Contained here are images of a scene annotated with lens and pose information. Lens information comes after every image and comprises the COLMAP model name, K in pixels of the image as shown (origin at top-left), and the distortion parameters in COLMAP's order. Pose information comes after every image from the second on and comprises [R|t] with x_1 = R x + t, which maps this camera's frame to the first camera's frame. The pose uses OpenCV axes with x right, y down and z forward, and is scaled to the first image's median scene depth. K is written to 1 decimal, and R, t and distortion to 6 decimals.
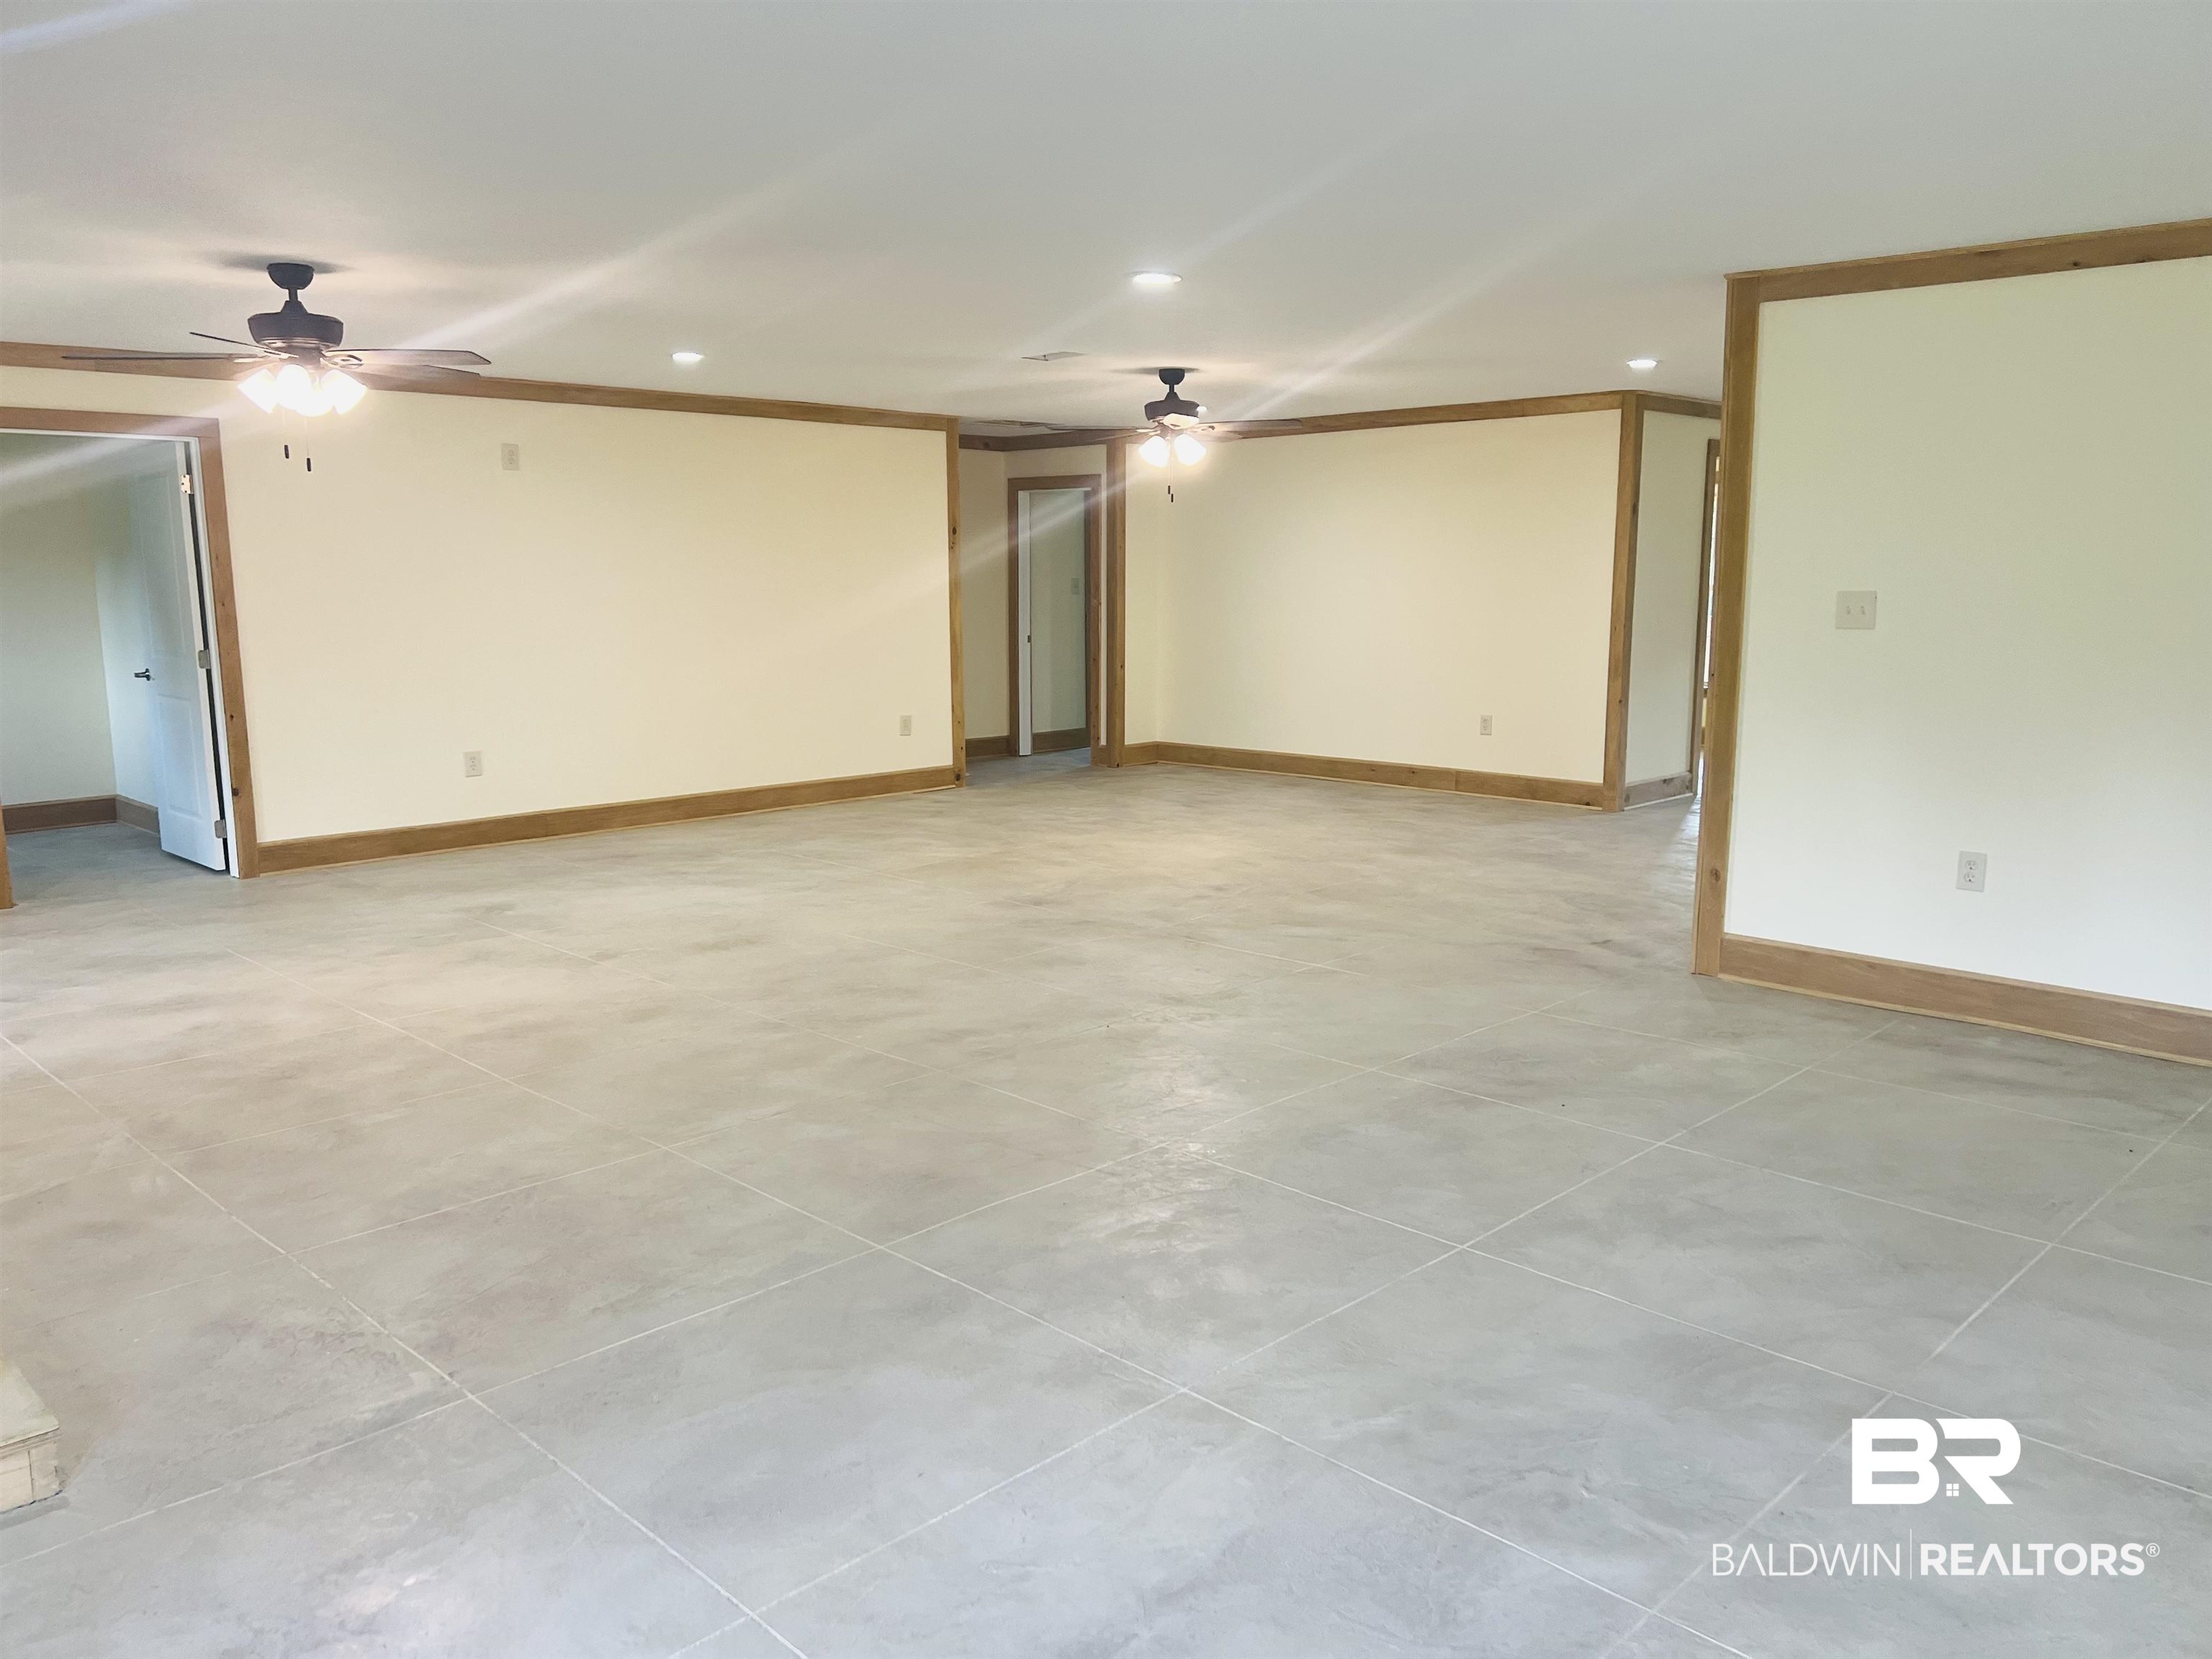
lens RADIAL K [[1638.3, 0, 1106.0], [0, 1638.3, 829.5], [0, 0, 1]] dist [0.122820, -0.243653]
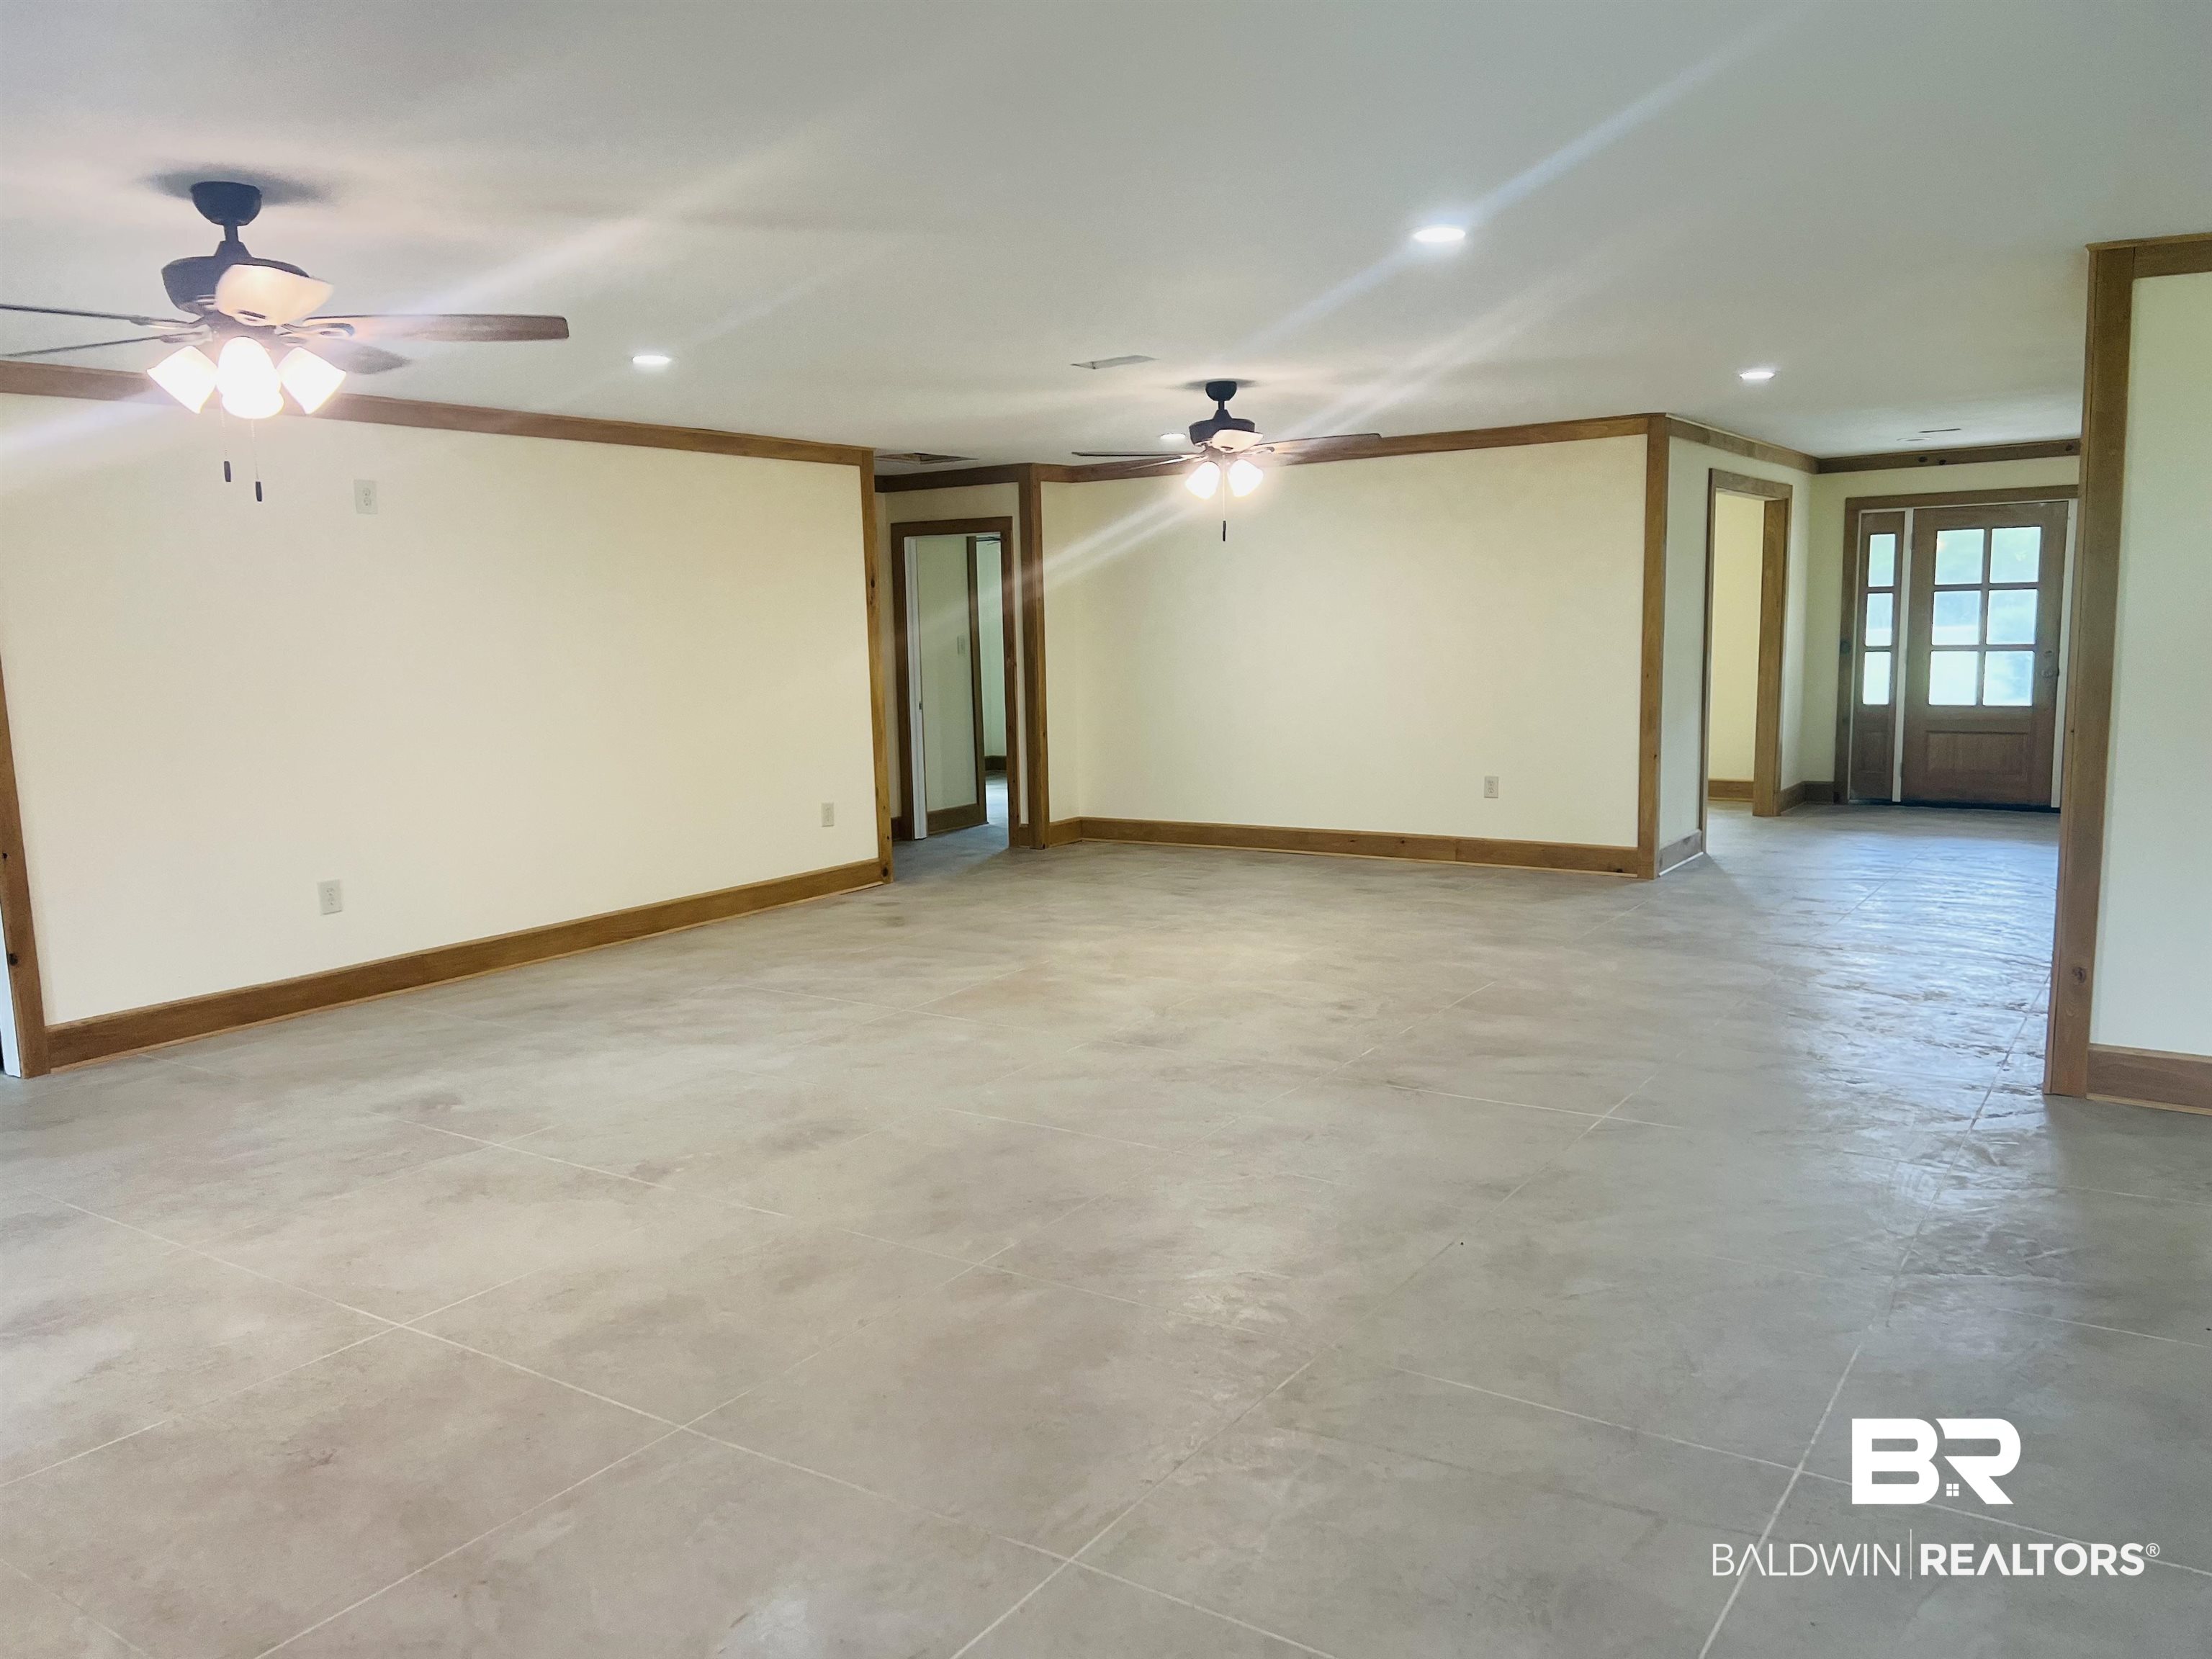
lens RADIAL K [[1671.8, 0, 1106.0], [0, 1671.8, 829.5], [0, 0, 1]] dist [0.092283, -0.126378]
pose [[0.983342, -0.045093, 0.176085, -0.176238], [0.051071, 0.998257, -0.029561, -0.030810], [-0.174445, 0.038061, 0.983931, 0.181573]]
